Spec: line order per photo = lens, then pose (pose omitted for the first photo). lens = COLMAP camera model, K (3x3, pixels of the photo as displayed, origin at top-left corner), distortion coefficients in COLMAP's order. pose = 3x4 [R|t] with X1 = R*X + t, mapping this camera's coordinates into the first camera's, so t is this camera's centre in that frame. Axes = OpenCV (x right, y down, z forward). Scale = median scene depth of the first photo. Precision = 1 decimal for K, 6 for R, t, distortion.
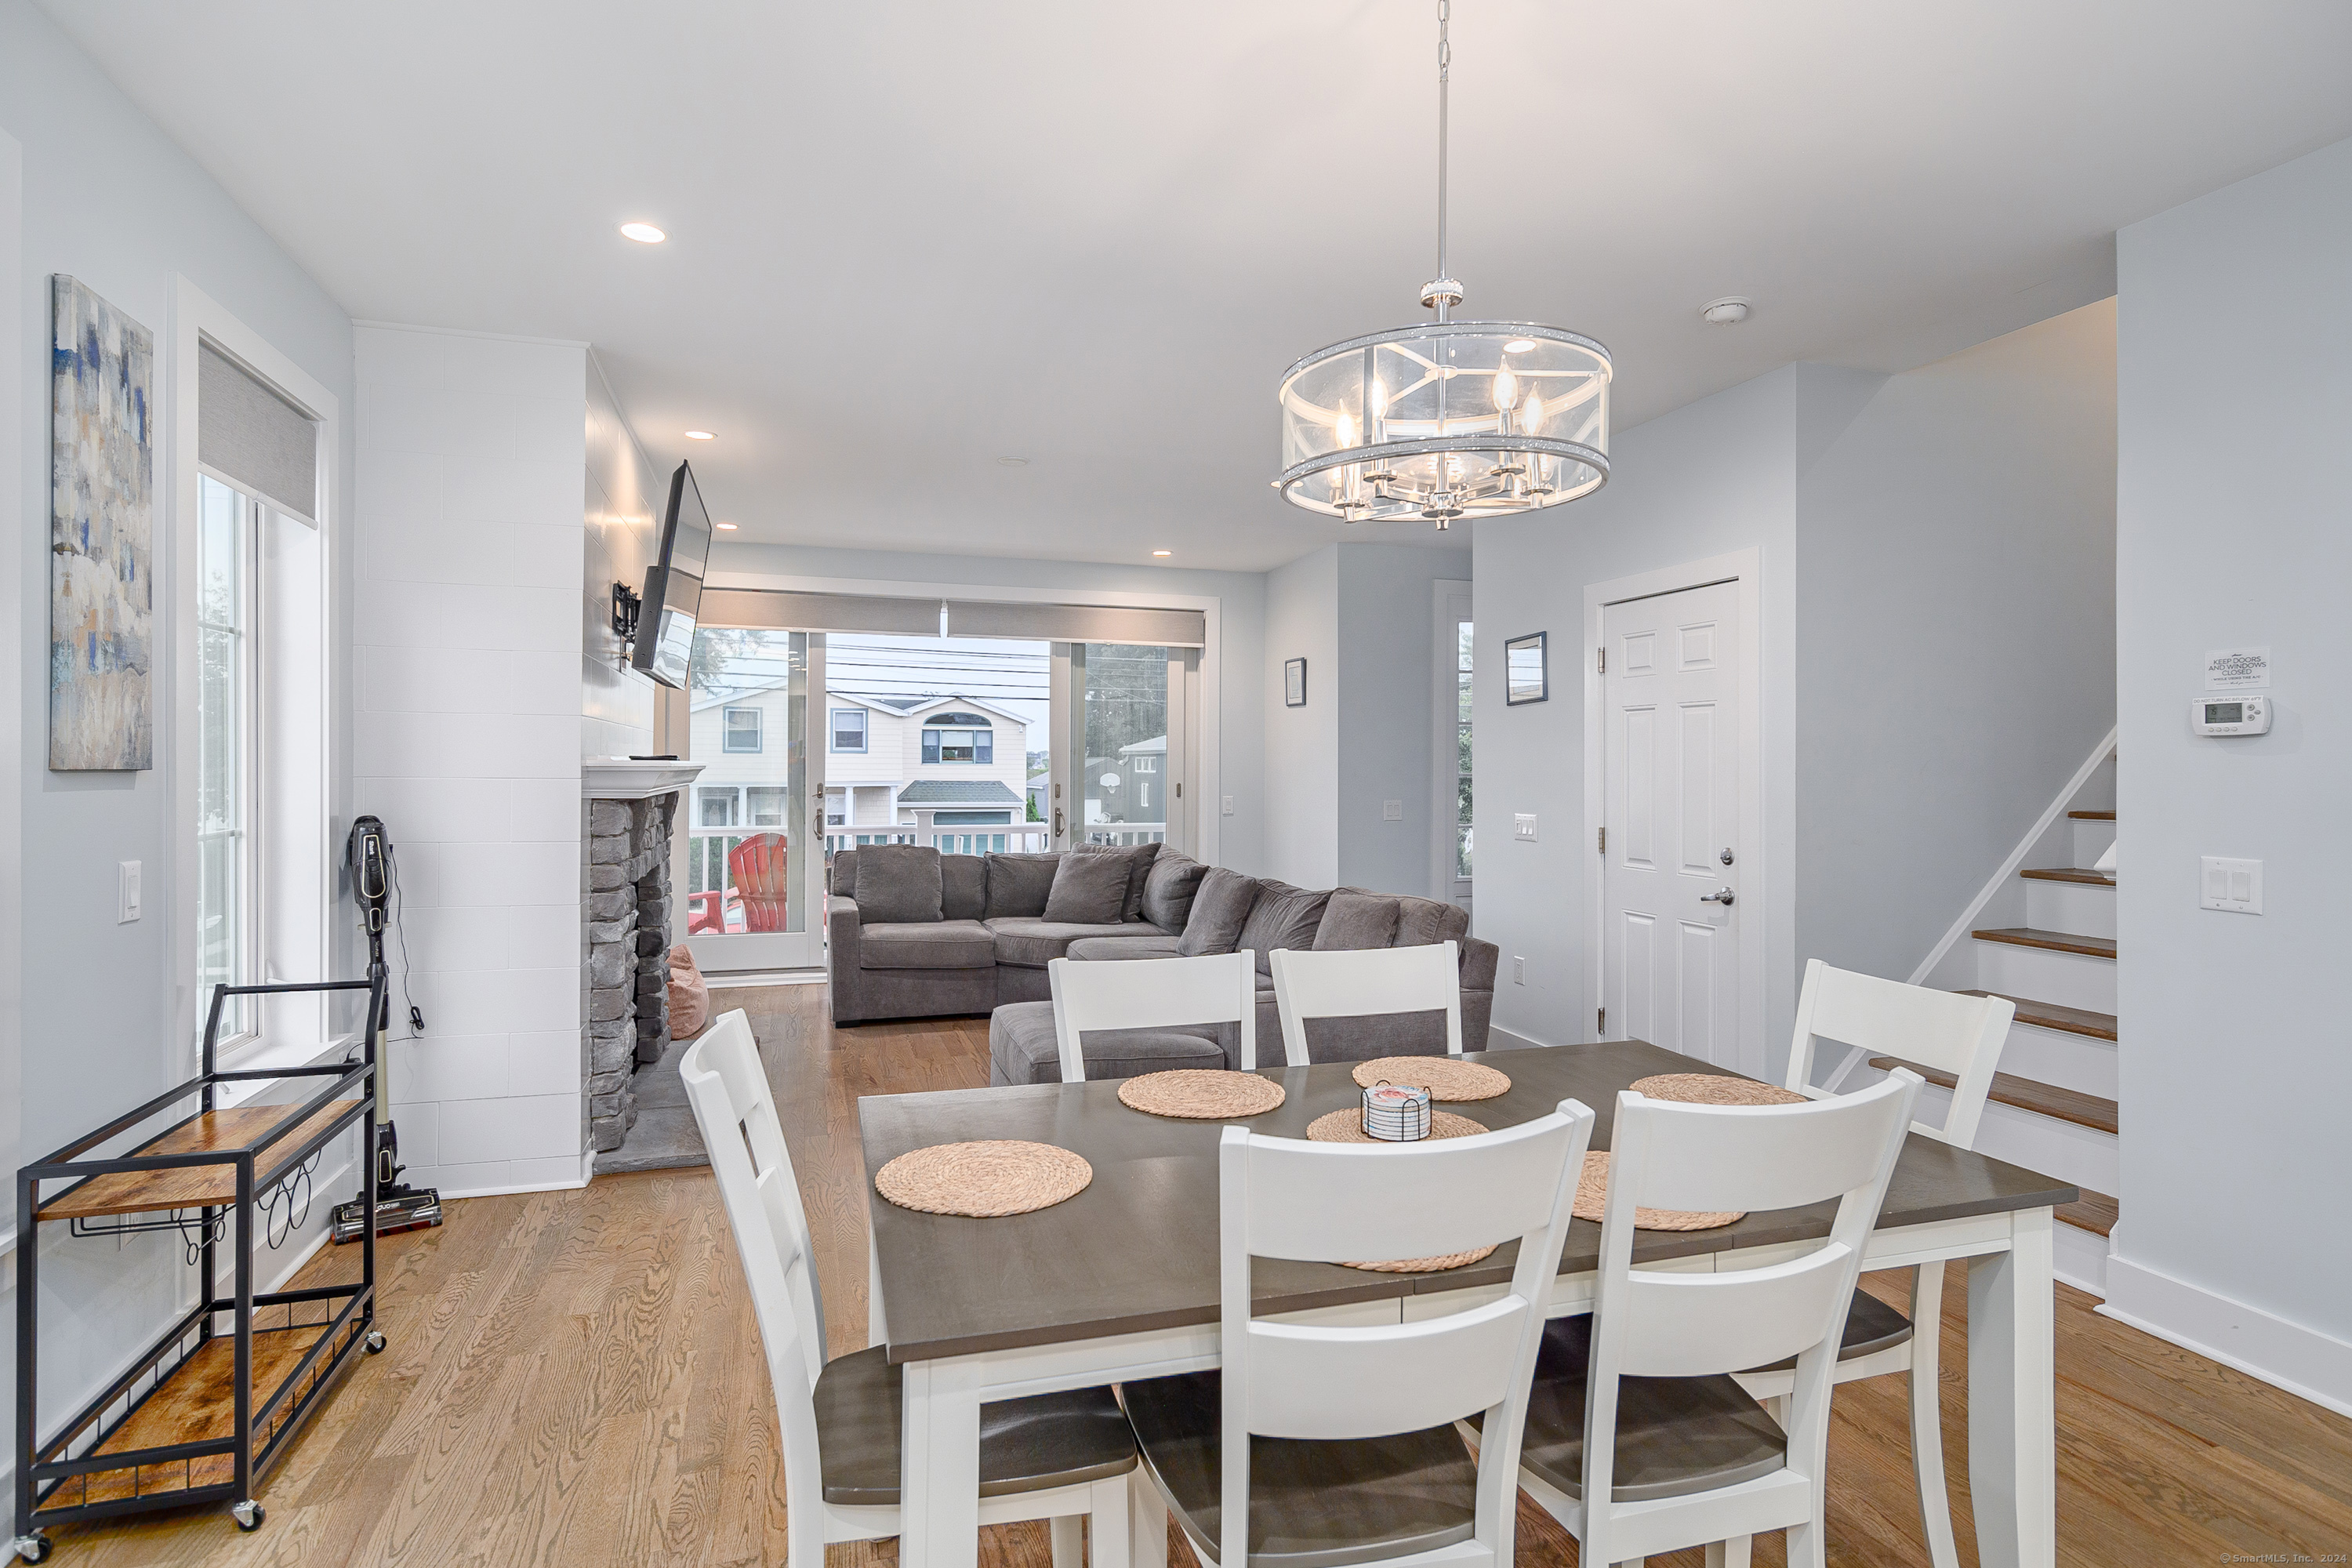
lens RADIAL K [[1195.4, 0, 1178.8], [0, 1195.4, 774.1], [0, 0, 1]] dist [0.001633, -0.000674]
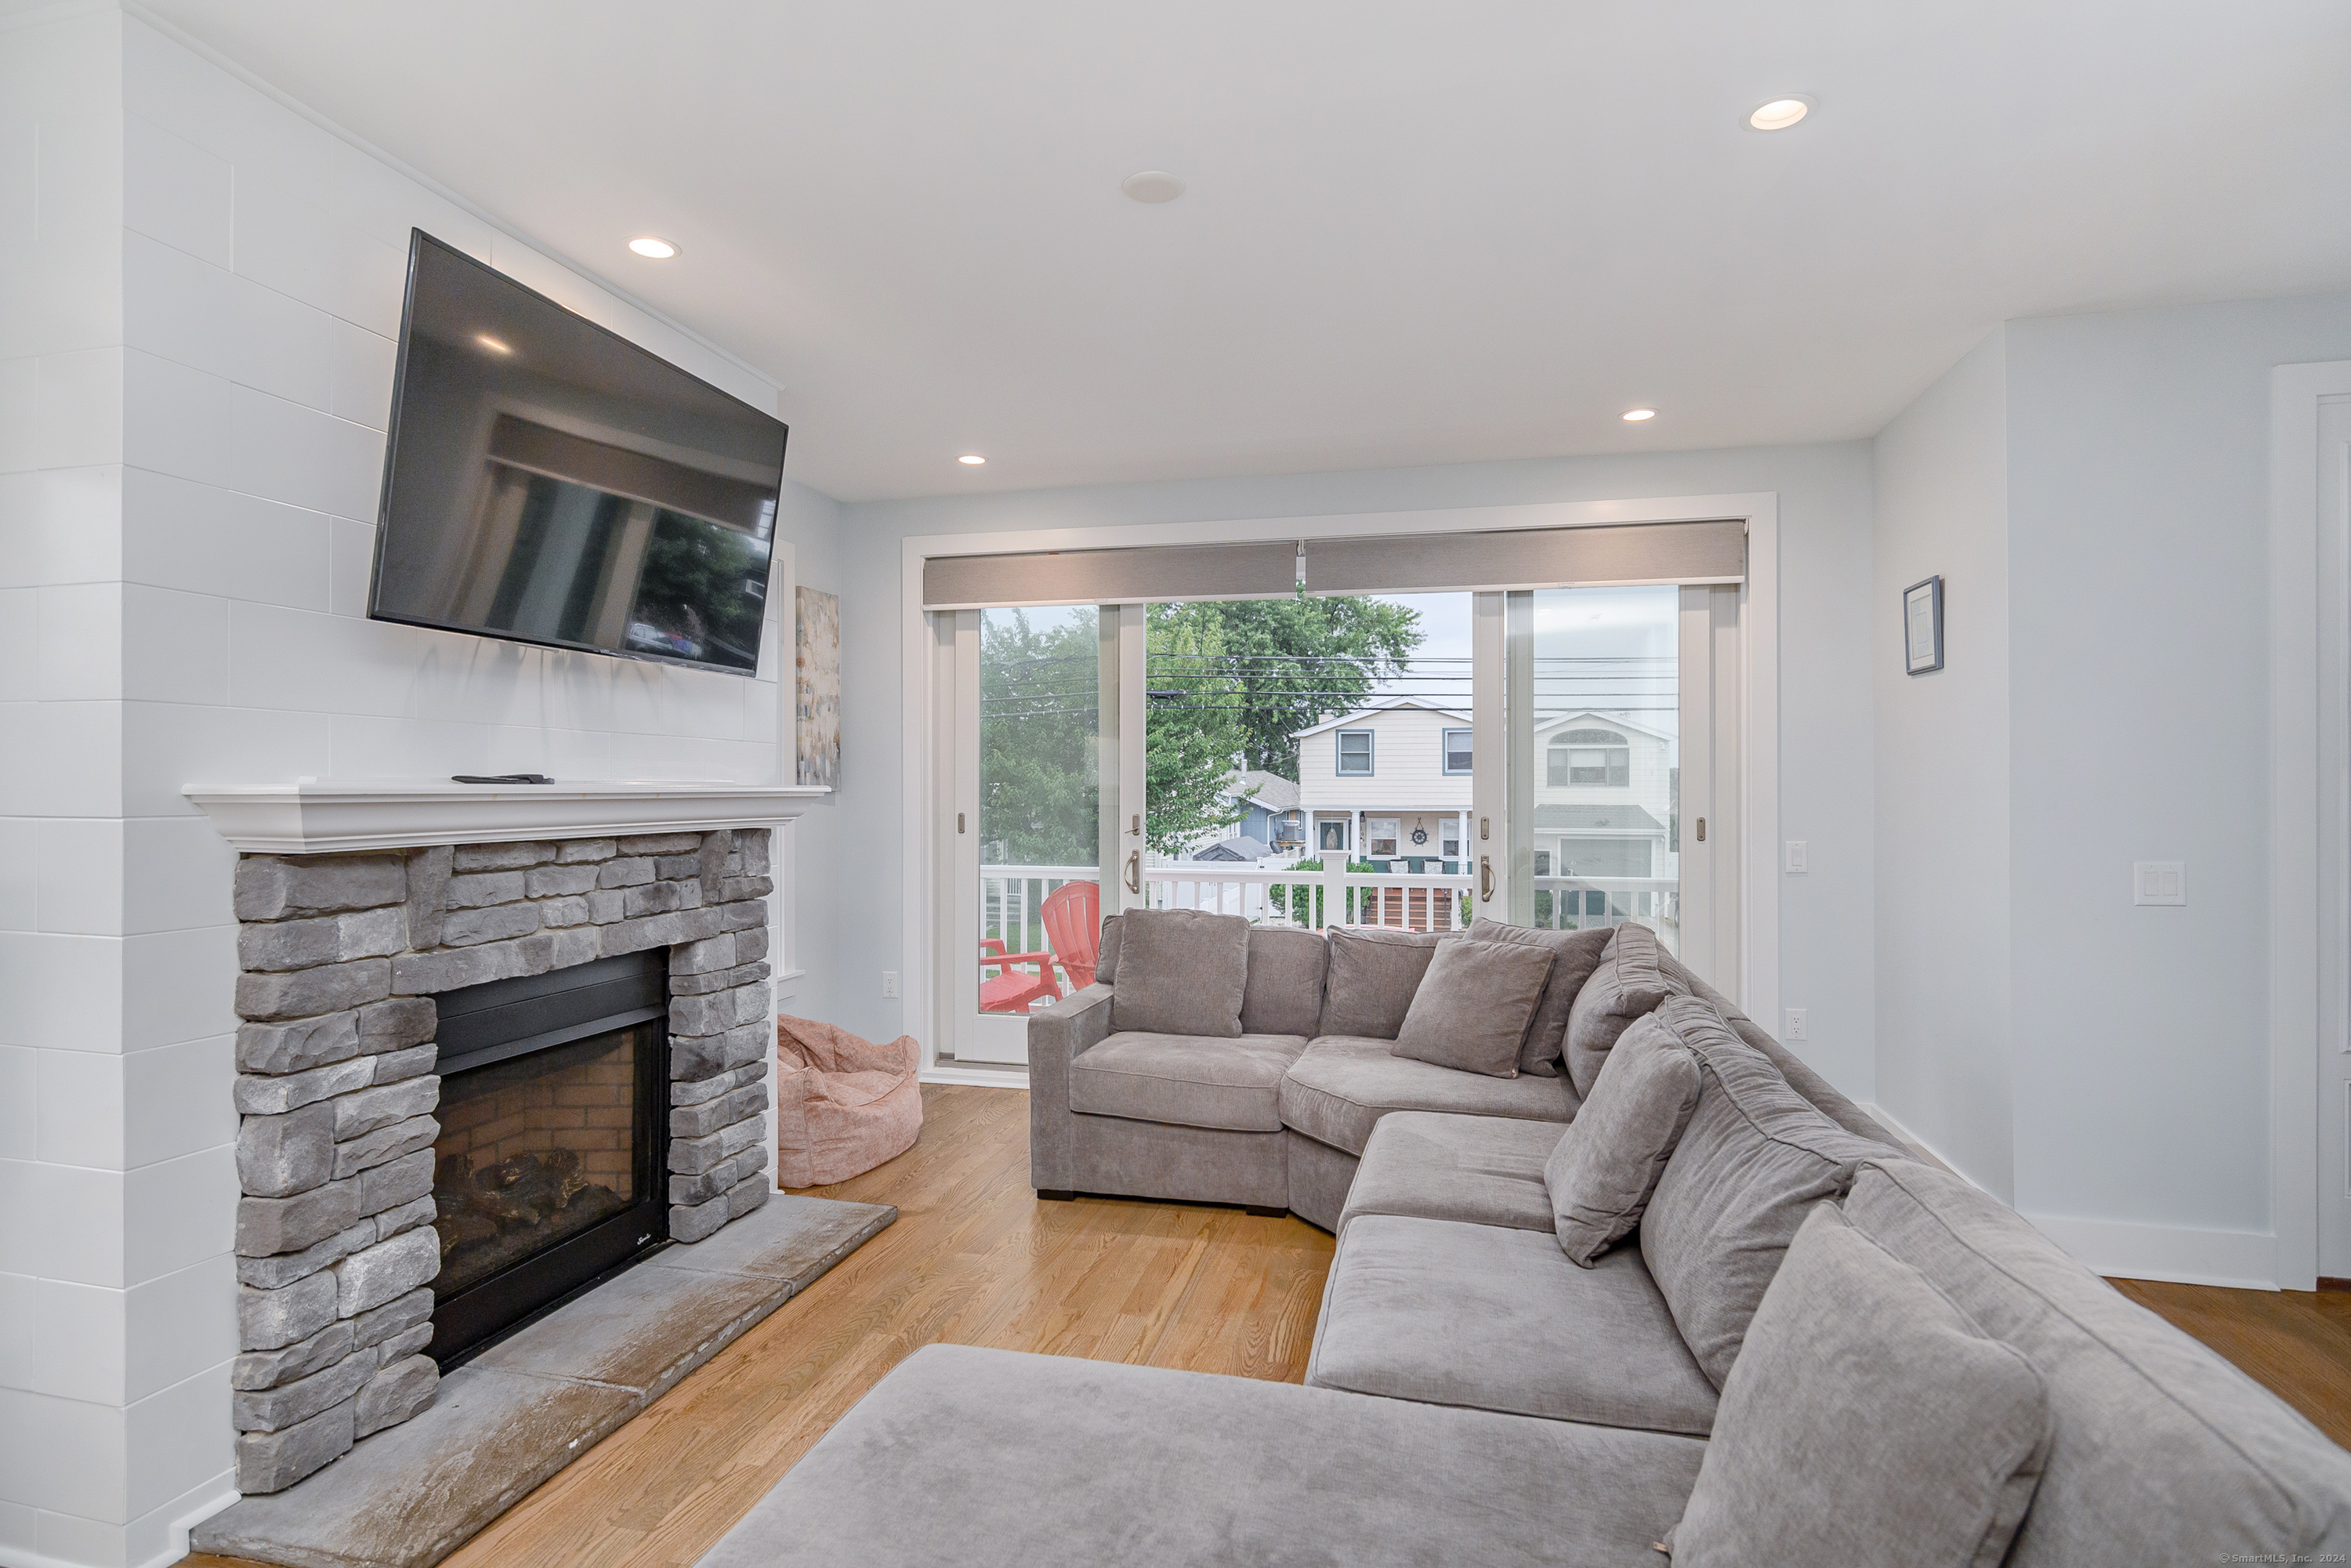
lens RADIAL K [[1194.8, 0, 1196.7], [0, 1194.8, 784.4], [0, 0, 1]] dist [0.001633, -0.000674]
pose [[0.860874, -0.005883, -0.508785, 0.173380], [0.000455, 0.999942, -0.010792, -0.004602], [0.508819, 0.009059, 0.860826, 0.745844]]
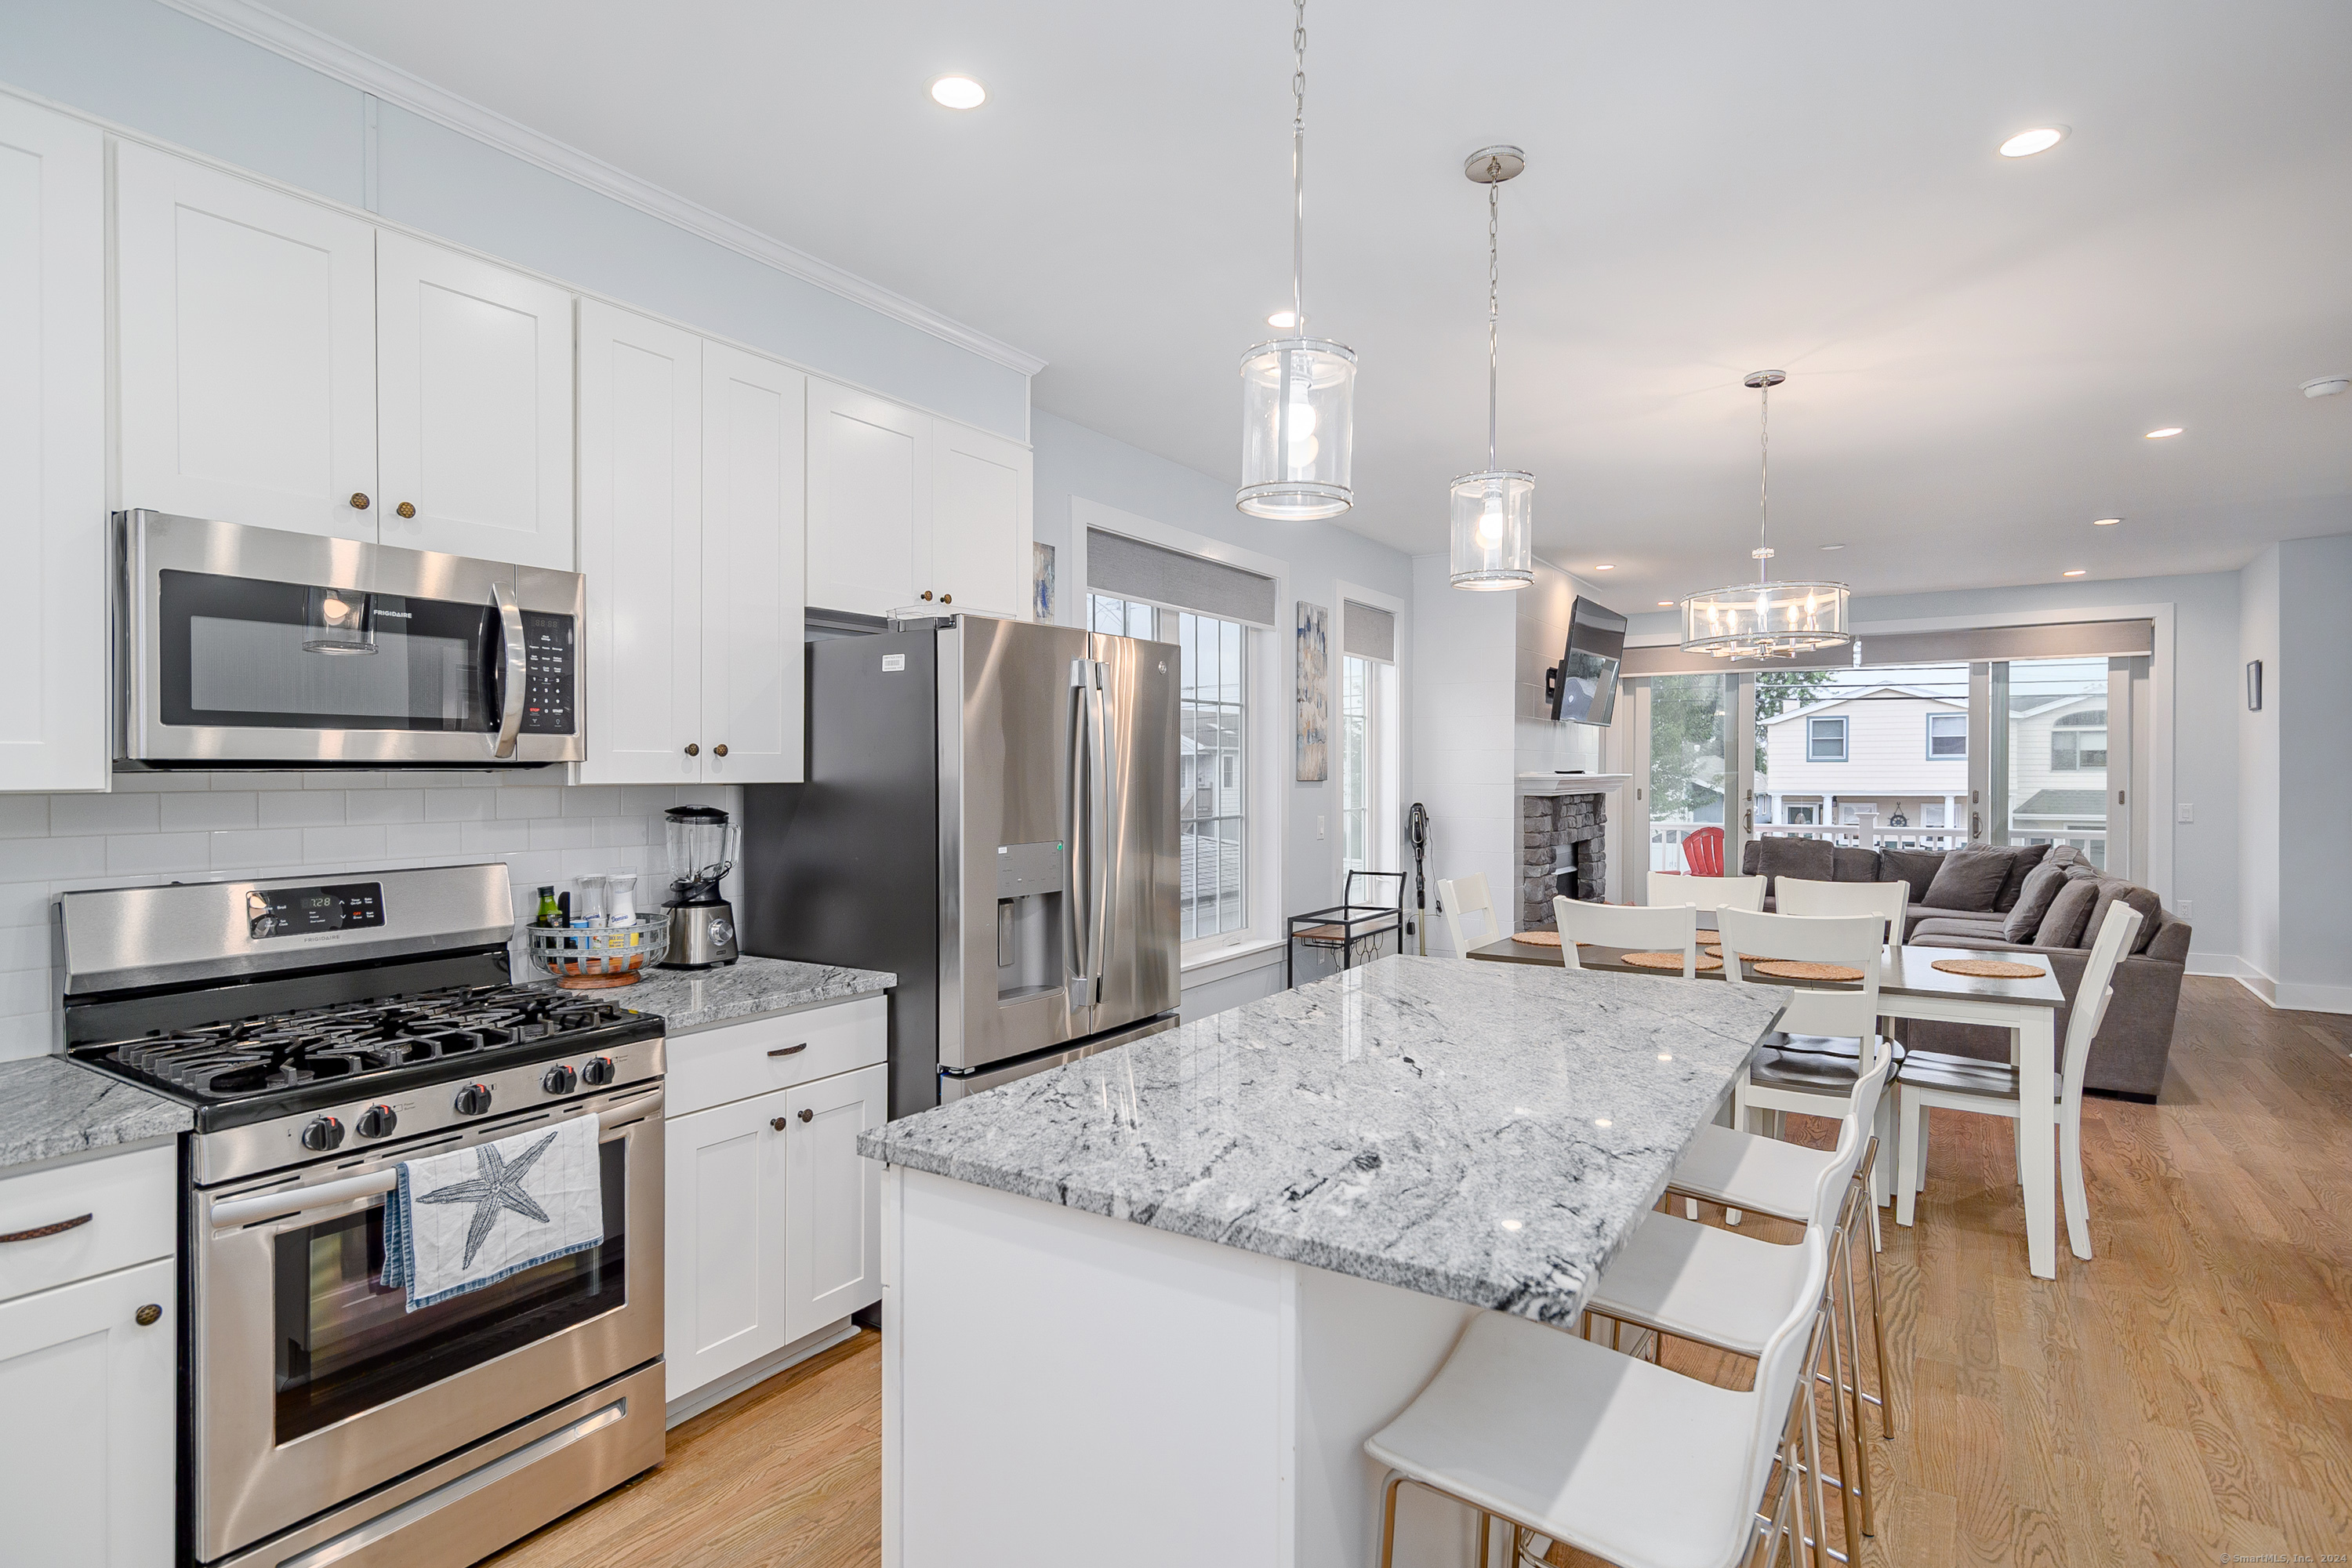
lens RADIAL K [[1195.4, 0, 1169.5], [0, 1195.4, 793.0], [0, 0, 1]] dist [0.001633, -0.000674]
pose [[0.629642, 0.004585, -0.776872, 0.564963], [0.001563, 0.999973, 0.007168, 0.002769], [0.776884, -0.005727, 0.629617, -0.537941]]
